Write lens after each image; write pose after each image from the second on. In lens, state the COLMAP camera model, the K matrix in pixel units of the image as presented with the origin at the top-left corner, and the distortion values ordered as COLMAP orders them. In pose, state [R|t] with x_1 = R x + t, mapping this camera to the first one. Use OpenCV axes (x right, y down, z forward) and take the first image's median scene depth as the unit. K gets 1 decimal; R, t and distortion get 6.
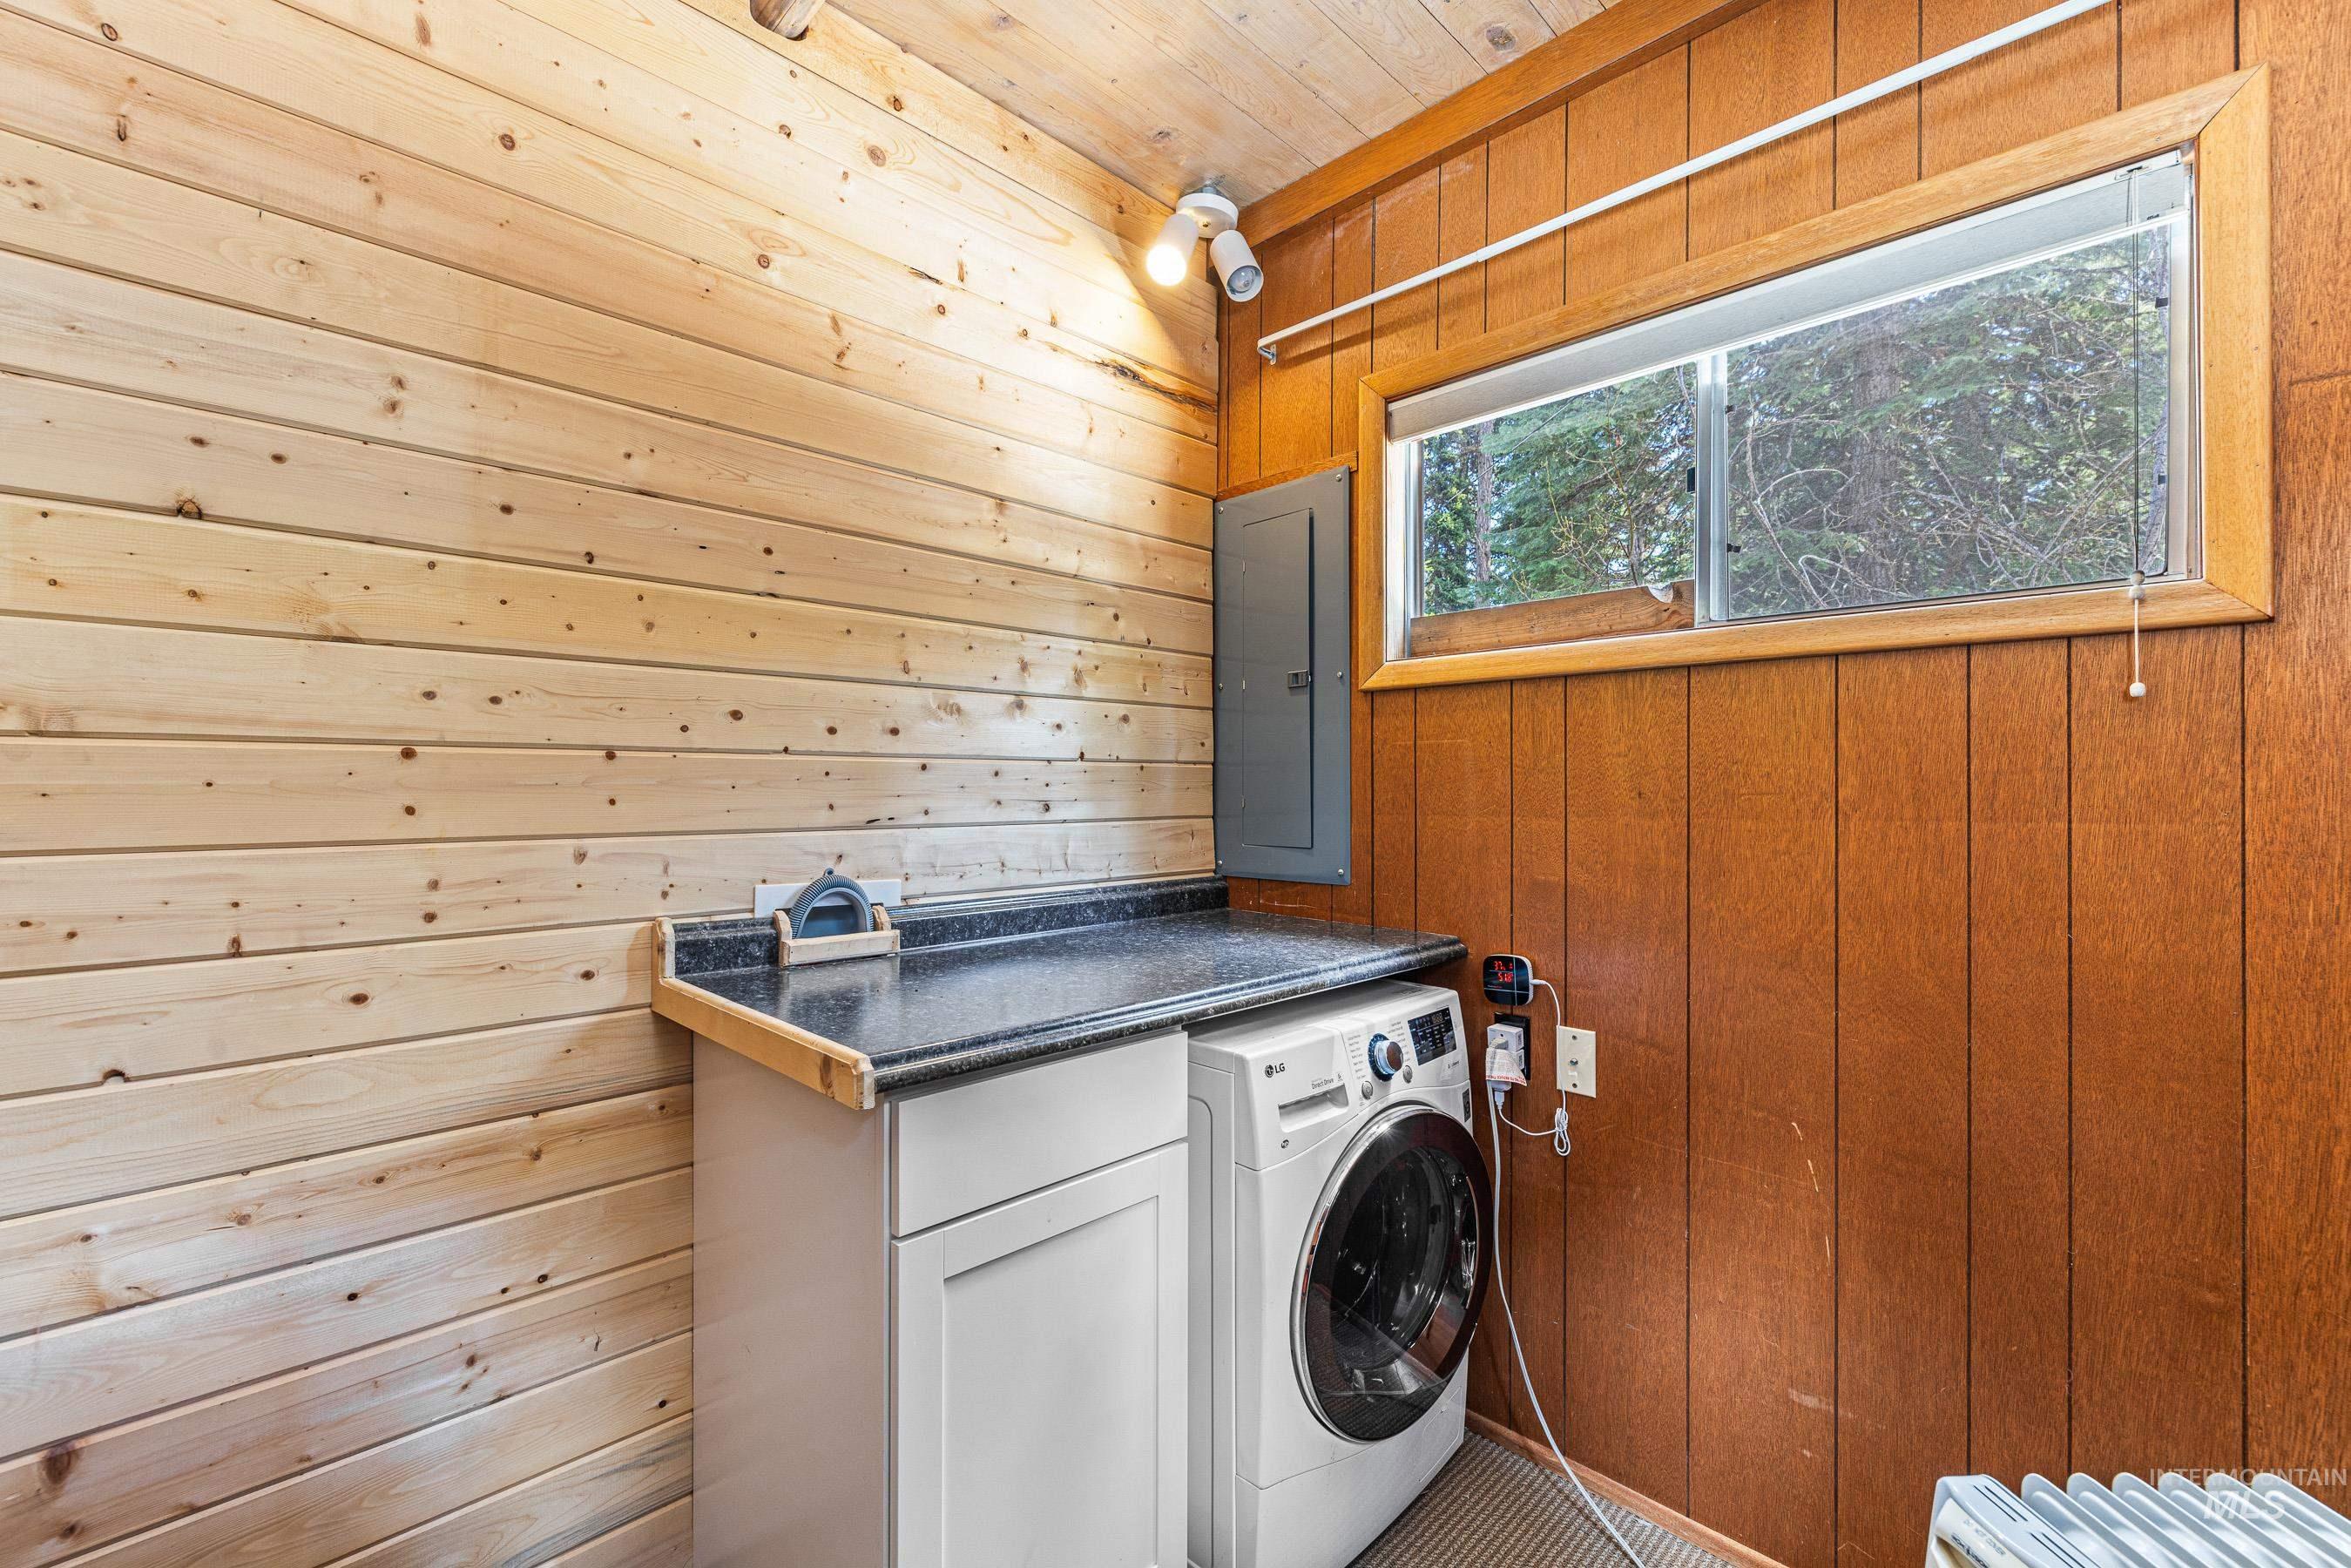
lens RADIAL K [[992.1, 0, 1175.5], [0, 992.1, 784.0], [0, 0, 1]] dist [0.001188, 0.000092]
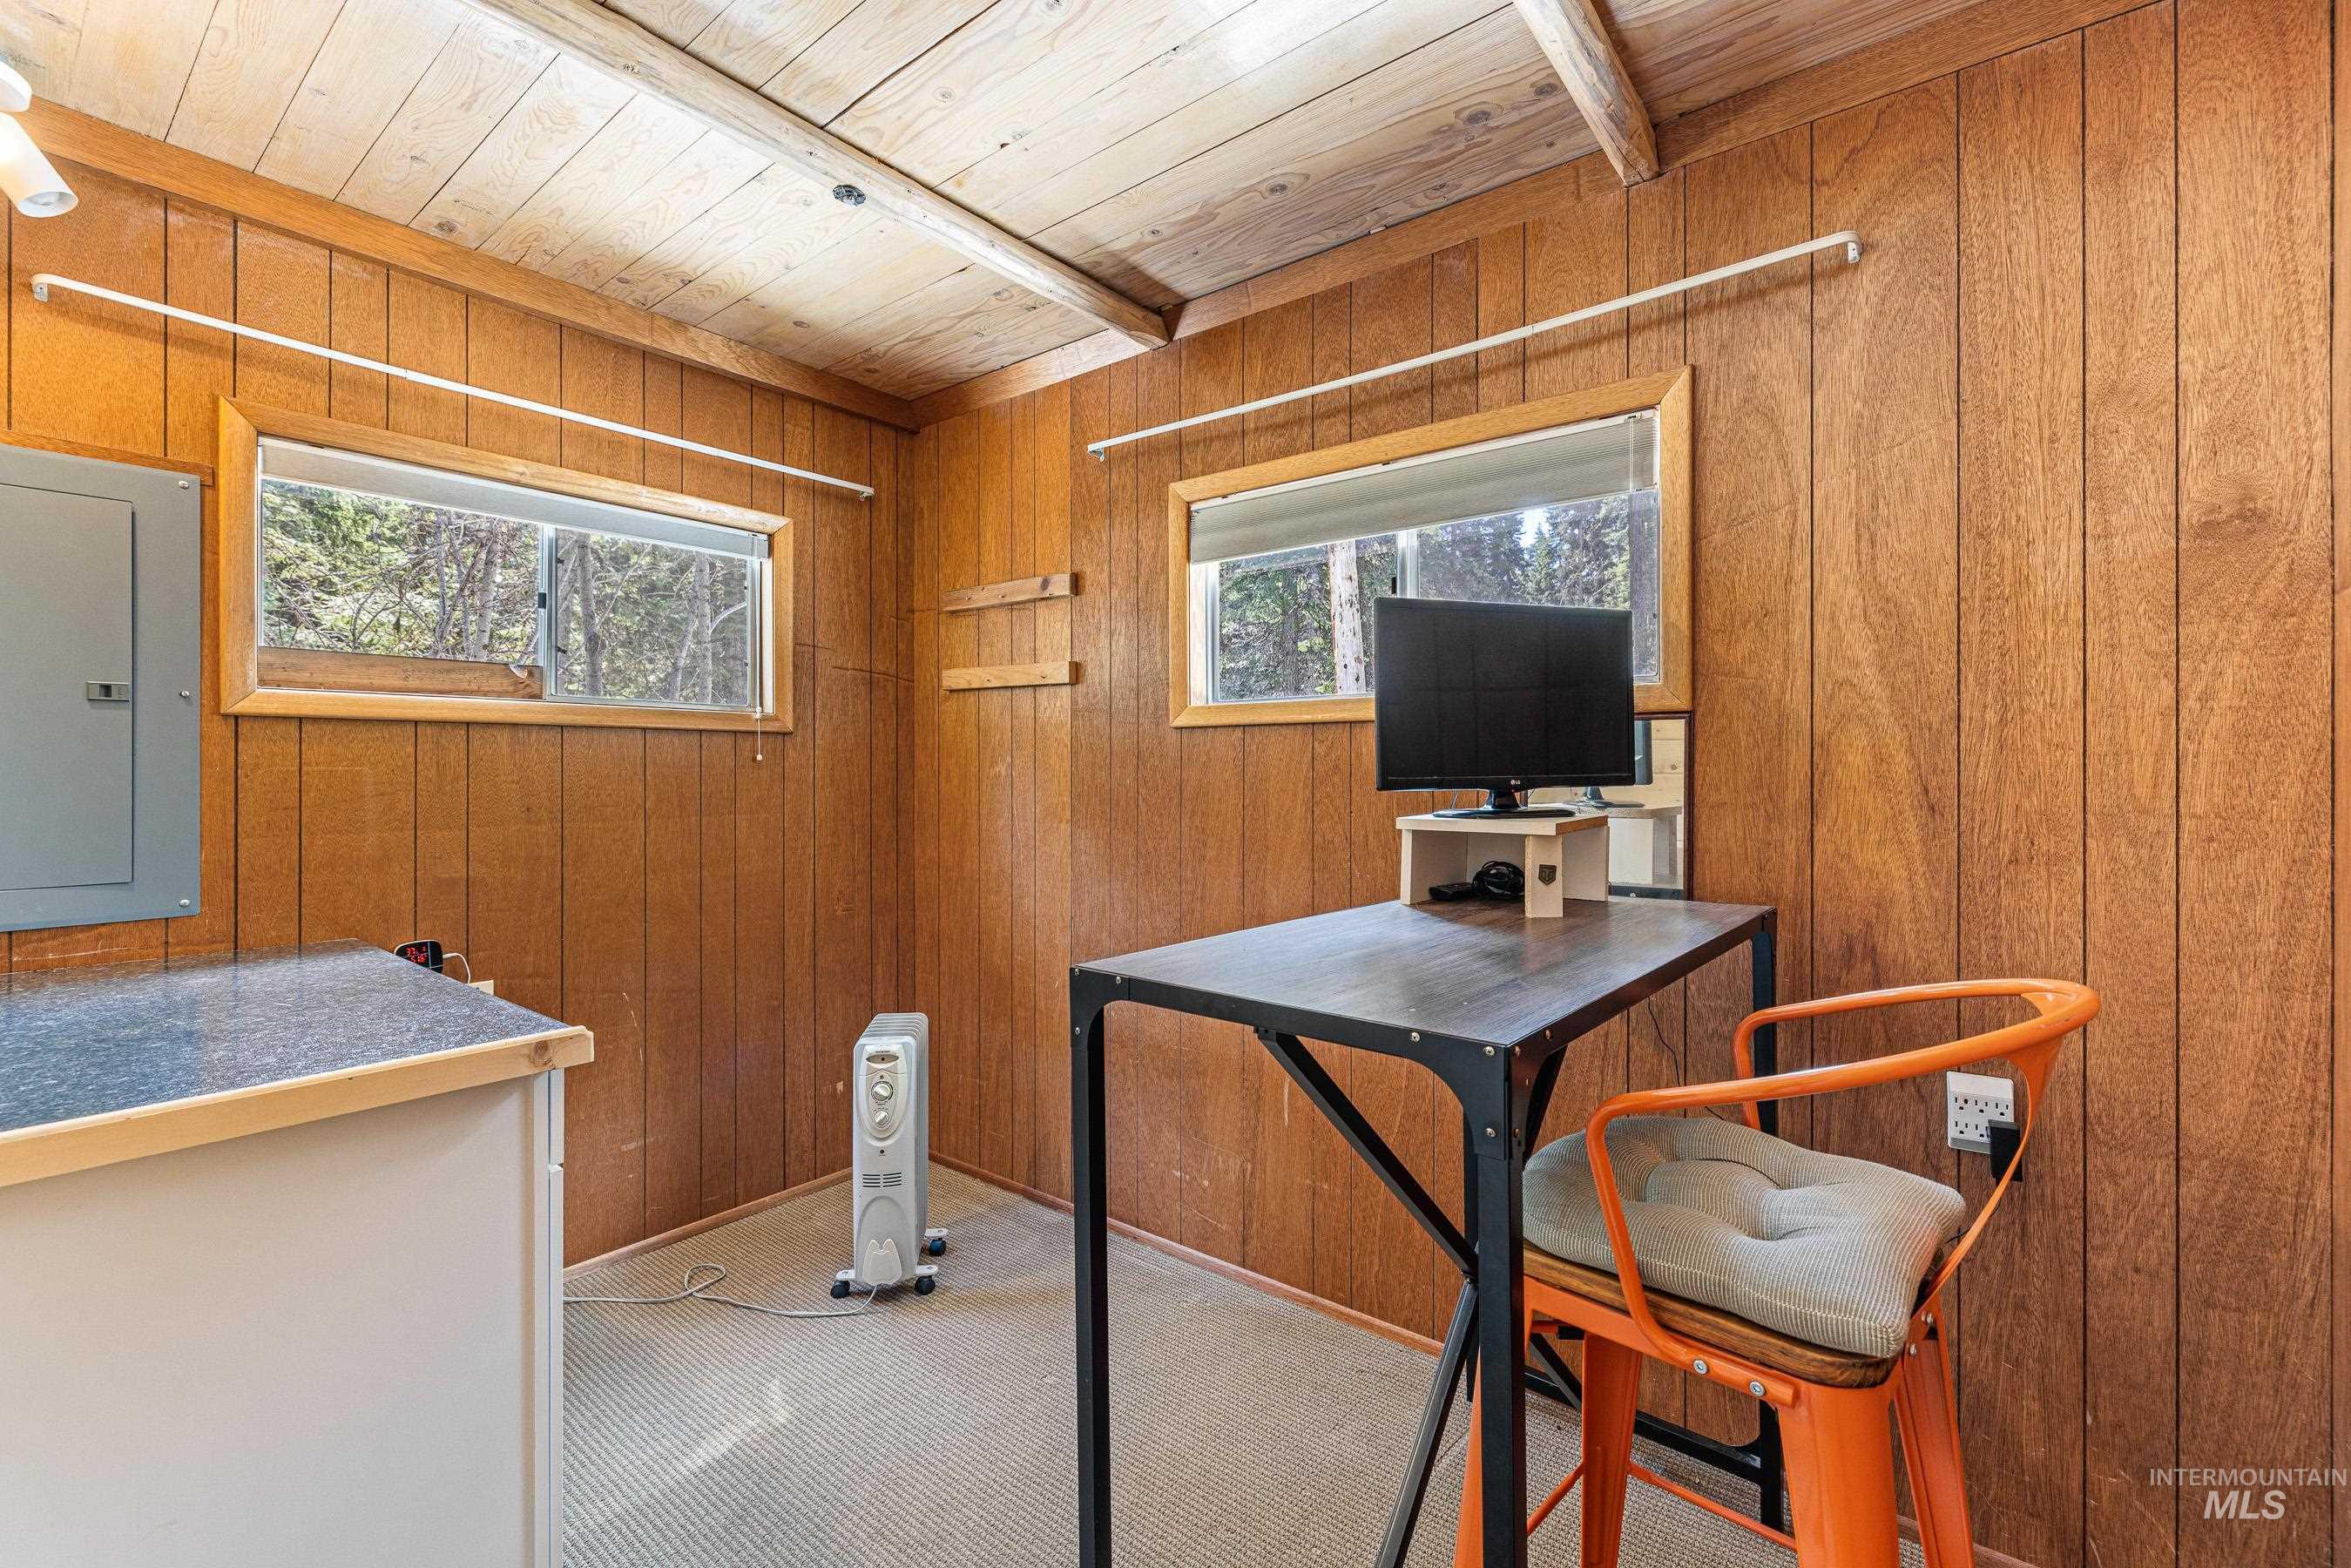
lens RADIAL K [[991.7, 0, 1170.6], [0, 991.7, 768.7], [0, 0, 1]] dist [0.001669, 0.000348]
pose [[-0.126656, 0.003144, 0.991942, -1.098071], [-0.001651, 0.999993, -0.003380, -0.045382], [-0.991945, -0.002065, -0.126650, 0.233109]]
